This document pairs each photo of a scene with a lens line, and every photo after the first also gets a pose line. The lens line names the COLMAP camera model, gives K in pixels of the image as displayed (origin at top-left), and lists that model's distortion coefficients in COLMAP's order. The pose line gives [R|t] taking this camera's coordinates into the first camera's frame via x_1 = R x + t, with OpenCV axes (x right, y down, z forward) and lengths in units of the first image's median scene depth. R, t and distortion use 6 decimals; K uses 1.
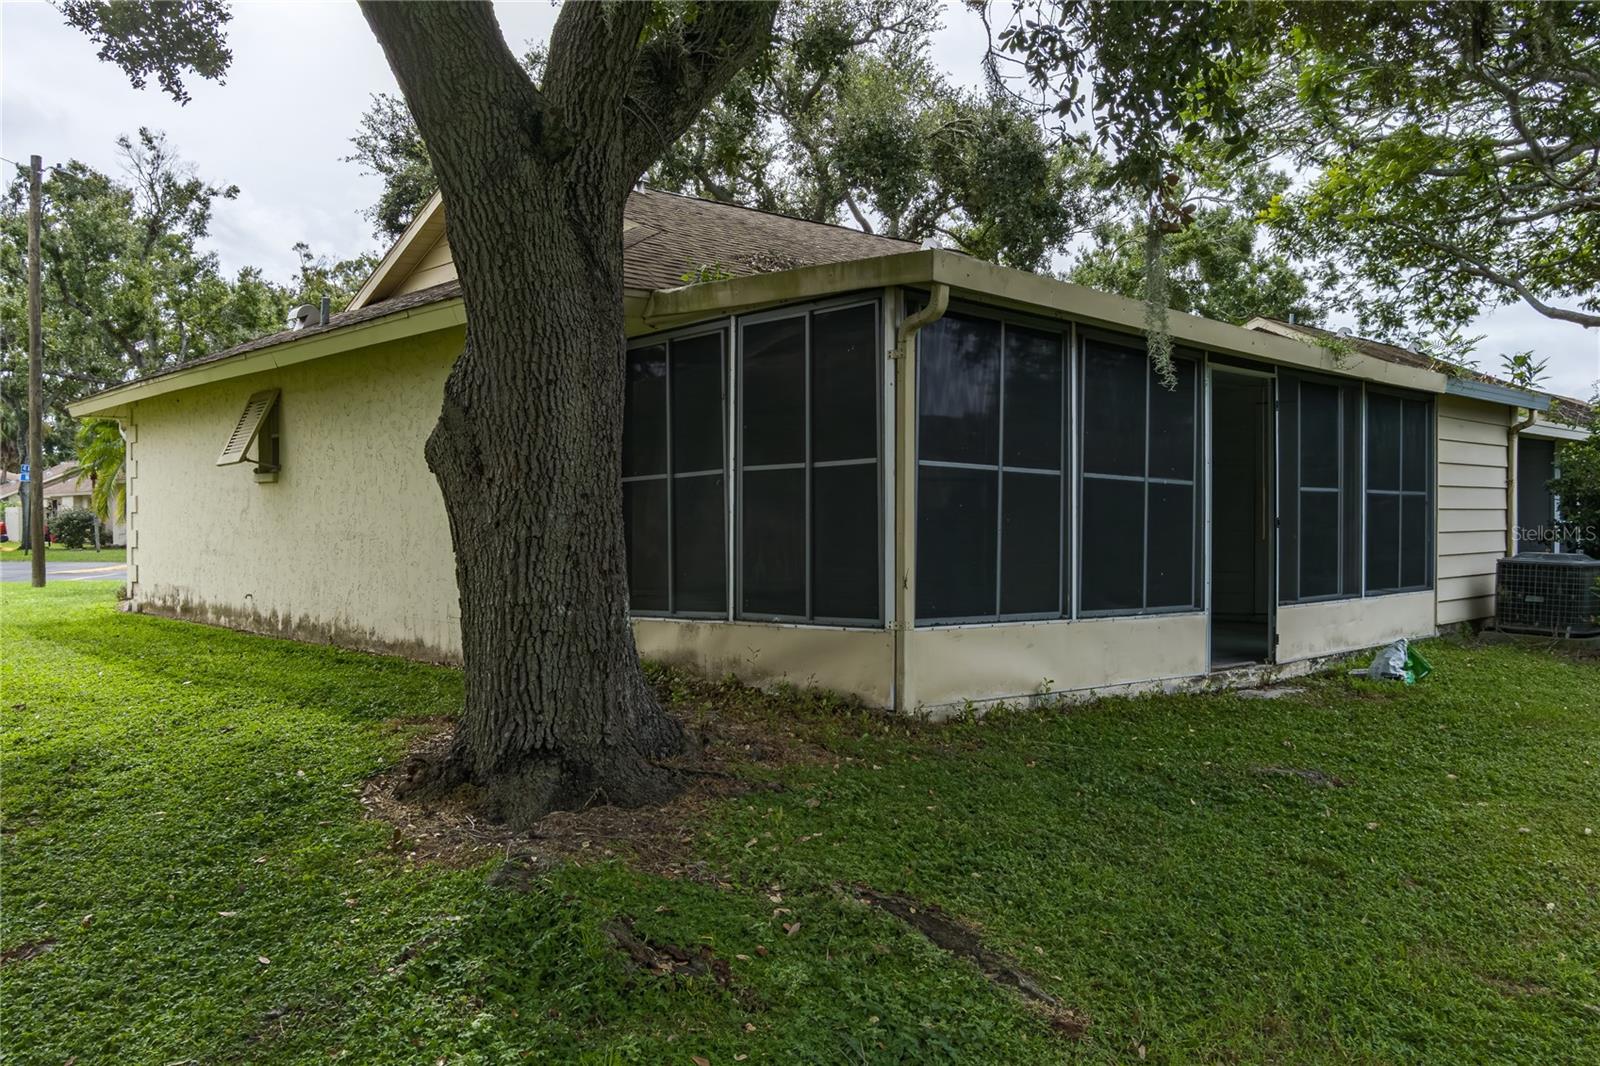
lens RADIAL K [[1284.5, 0, 795.7], [0, 1284.5, 549.4], [0, 0, 1]] dist [-0.059896, -0.001783]
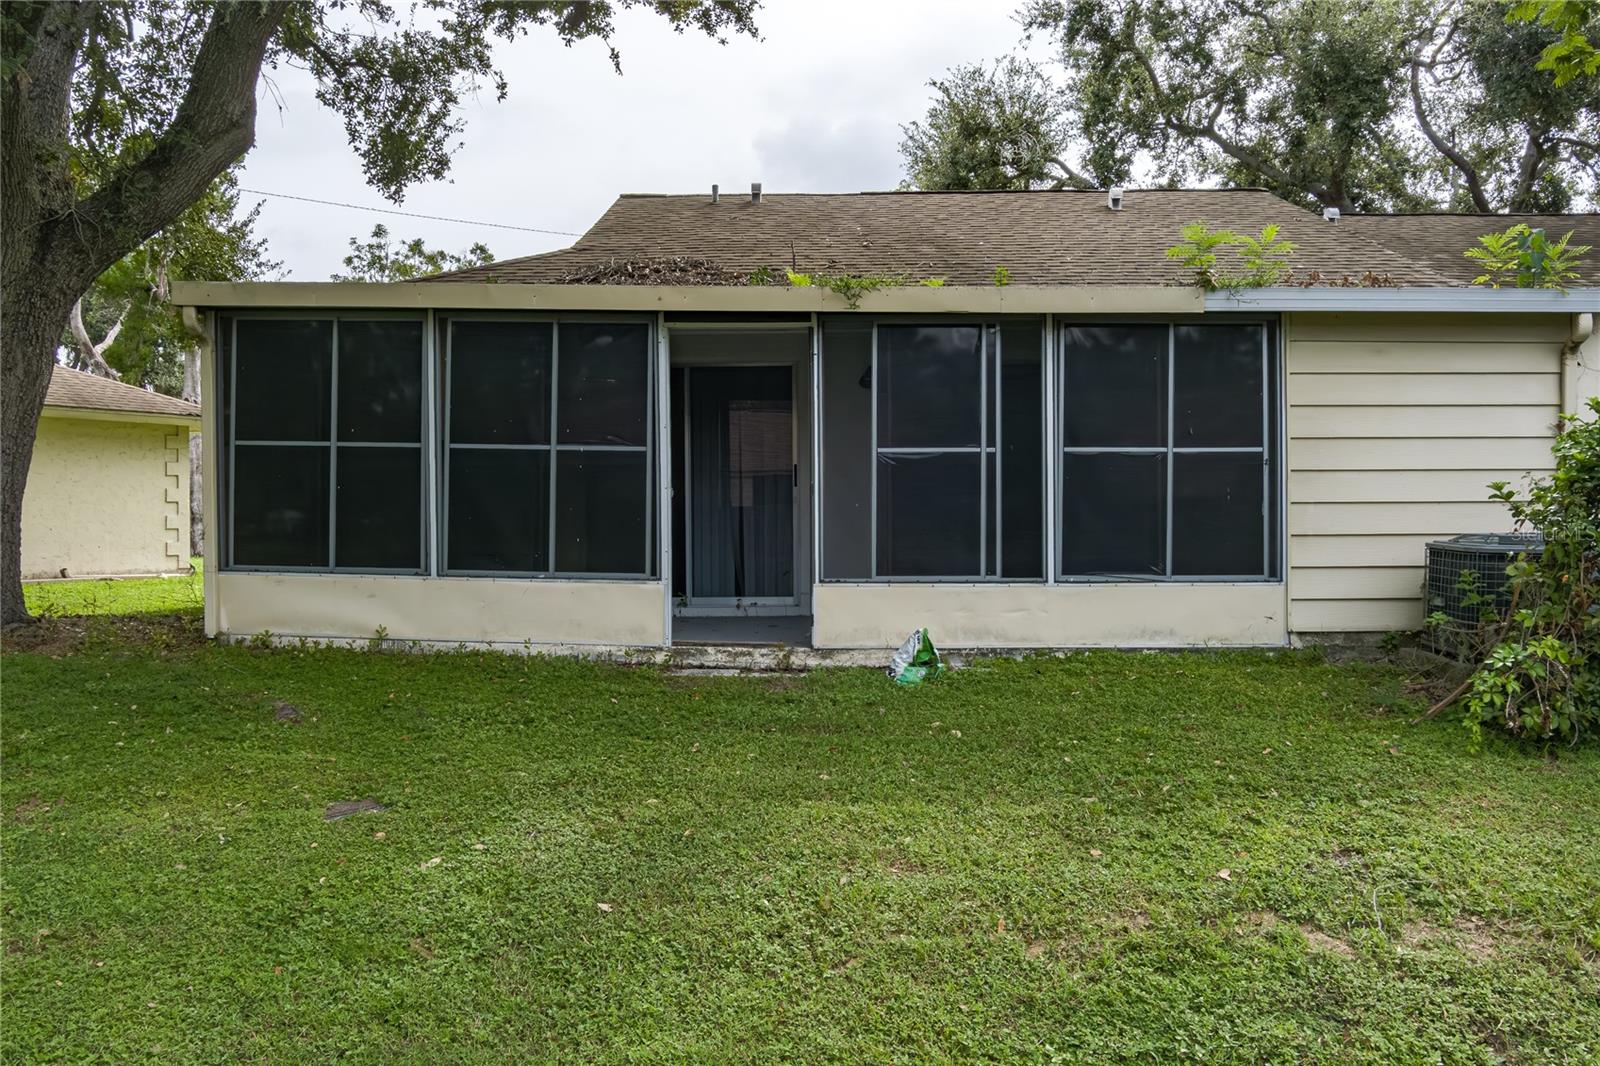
lens RADIAL K [[1284.5, 0, 795.7], [0, 1284.5, 549.4], [0, 0, 1]] dist [-0.059896, -0.001783]
pose [[0.715602, 0.003455, -0.698499, 1.069628], [-0.016486, 0.999793, -0.011944, 0.034708], [0.698313, 0.020063, 0.715511, 0.375625]]
